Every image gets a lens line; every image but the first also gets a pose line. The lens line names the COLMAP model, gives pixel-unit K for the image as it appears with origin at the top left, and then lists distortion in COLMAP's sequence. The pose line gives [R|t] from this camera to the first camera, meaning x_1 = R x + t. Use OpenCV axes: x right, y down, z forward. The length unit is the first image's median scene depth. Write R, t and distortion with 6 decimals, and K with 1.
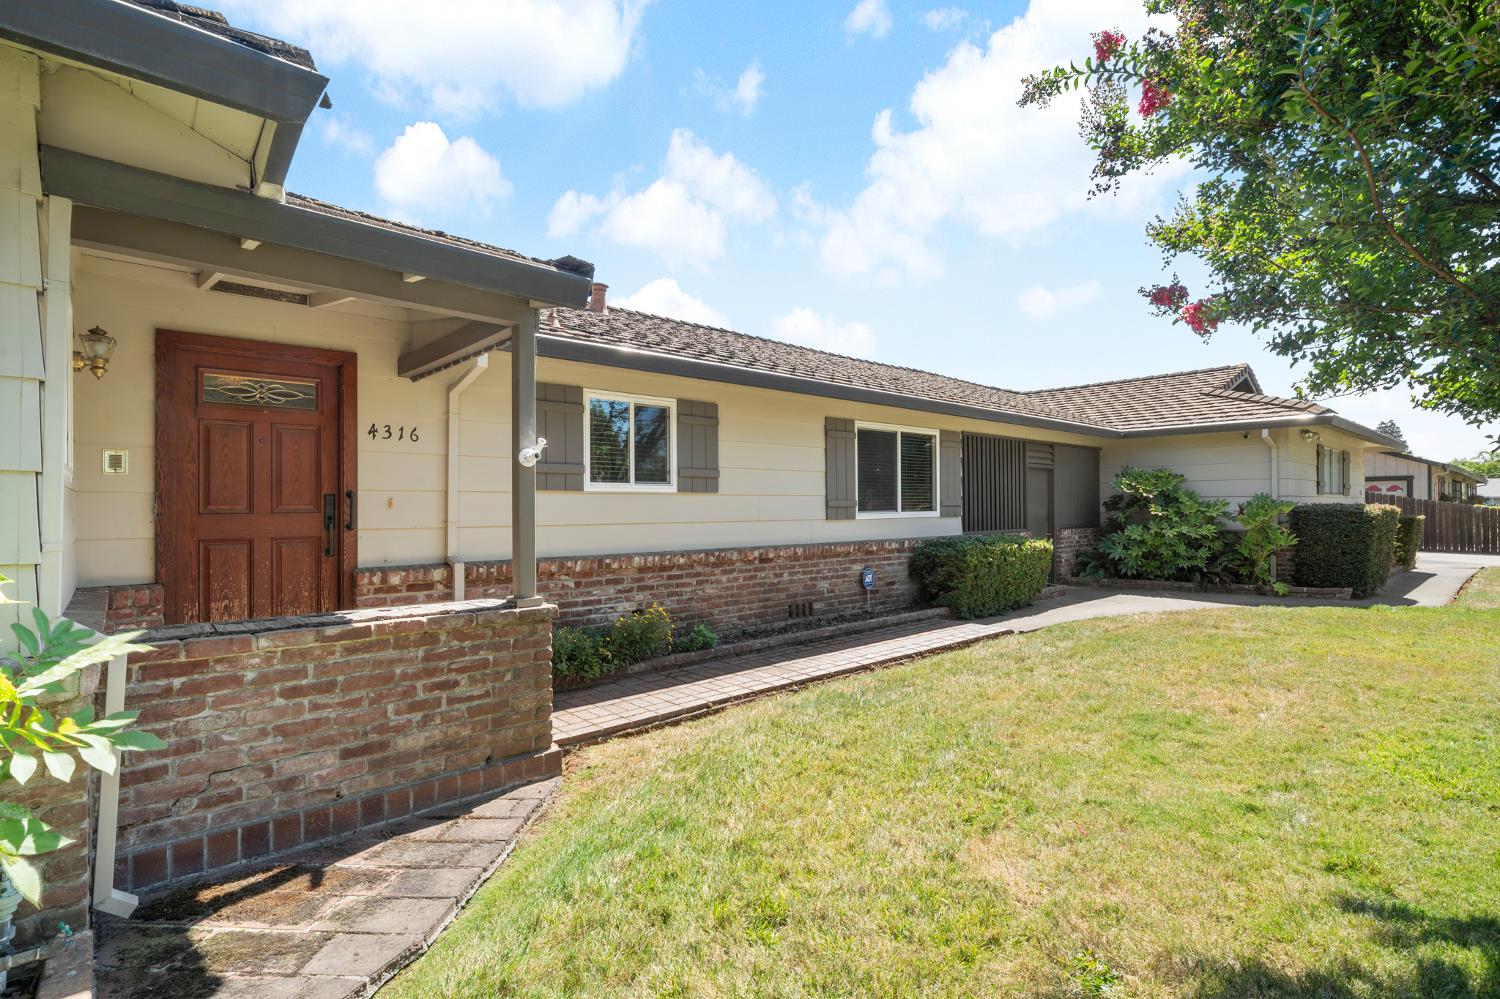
lens RADIAL K [[704.7, 0, 746.5], [0, 704.7, 508.3], [0, 0, 1]] dist [0.000309, 0.000162]
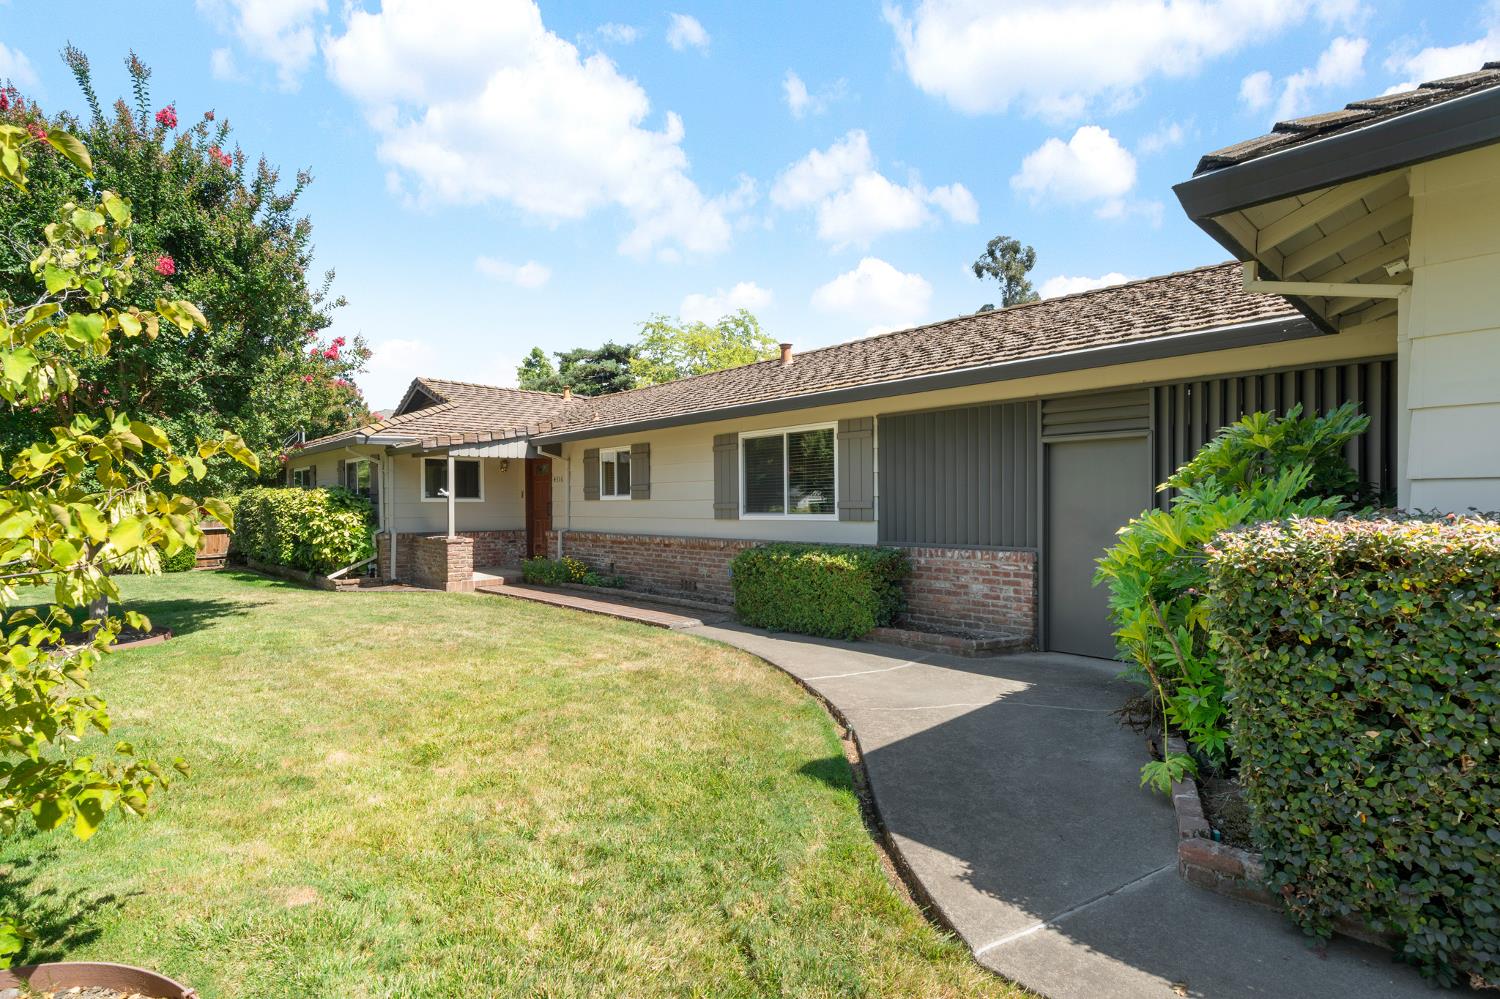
lens RADIAL K [[728.3, 0, 753.9], [0, 728.3, 512.7], [0, 0, 1]] dist [0.001362, -0.000010]
pose [[0.025959, 0.014900, -0.999552, 1.390613], [0.002661, 0.999884, 0.014974, -0.013723], [0.999659, -0.003049, 0.025916, 1.035212]]
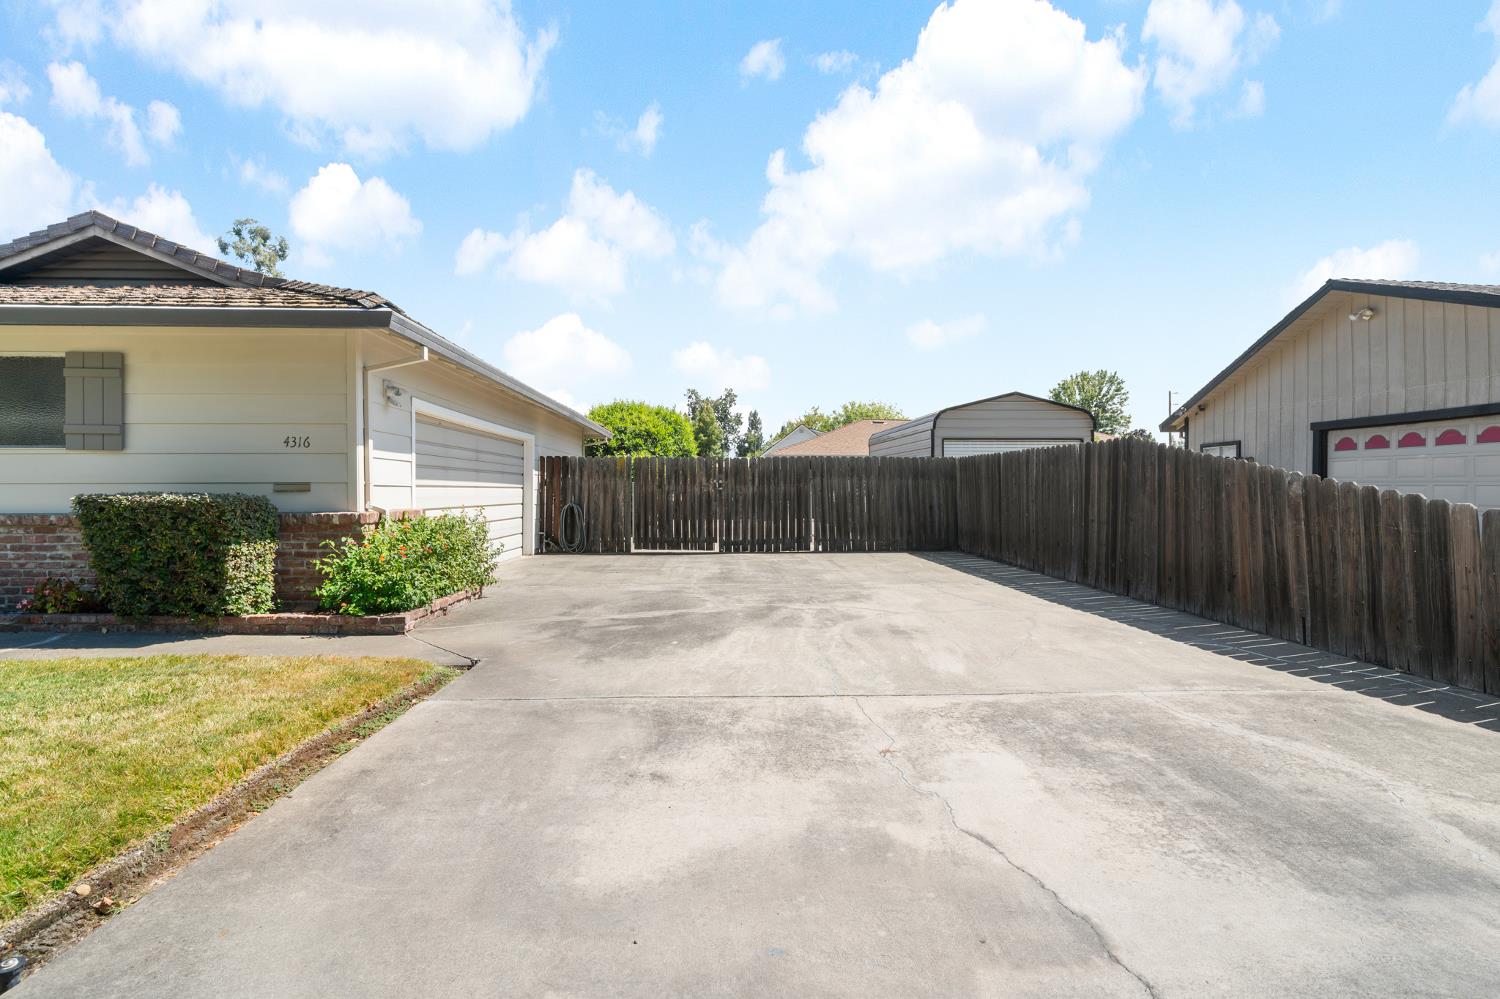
lens RADIAL K [[704.7, 0, 746.5], [0, 704.7, 508.3], [0, 0, 1]] dist [0.000309, 0.000162]
pose [[0.772671, 0.014771, -0.634635, 2.545191], [-0.003057, 0.999804, 0.019549, 0.017498], [0.634799, -0.013164, 0.772565, 1.583972]]
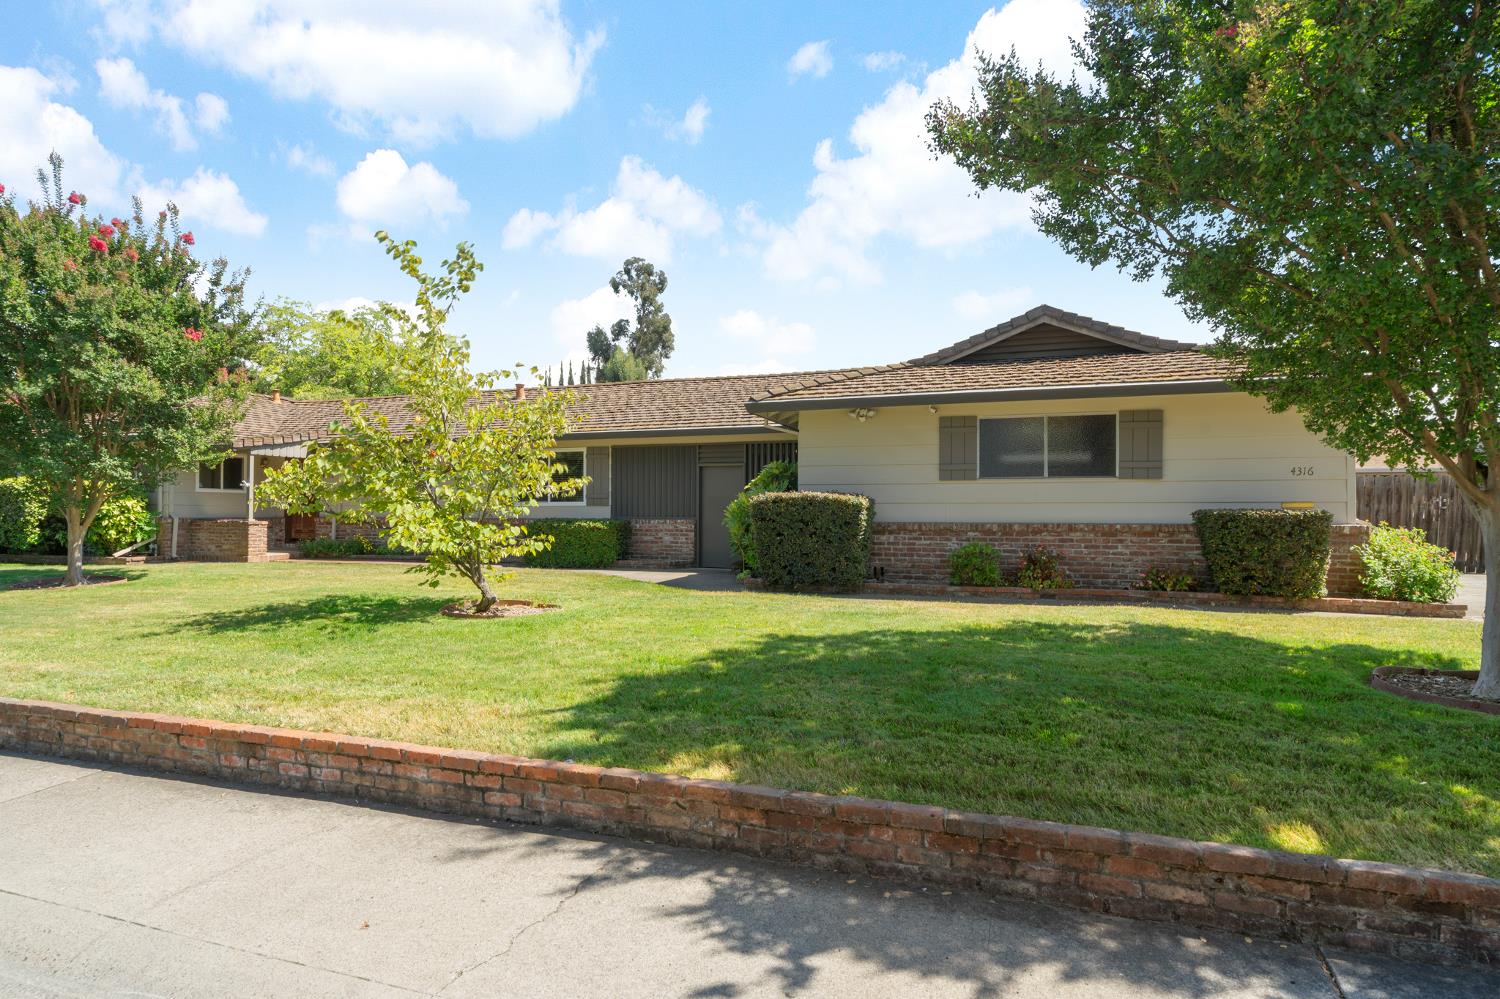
lens RADIAL K [[800.7, 0, 750.0], [0, 800.7, 499.5], [0, 0, 1]] dist [-0.002686, -0.001500]
pose [[0.486096, -0.010080, -0.873847, 2.288238], [-0.007922, 0.999842, -0.015940, 0.028018], [0.873869, 0.014671, 0.485939, 0.568361]]
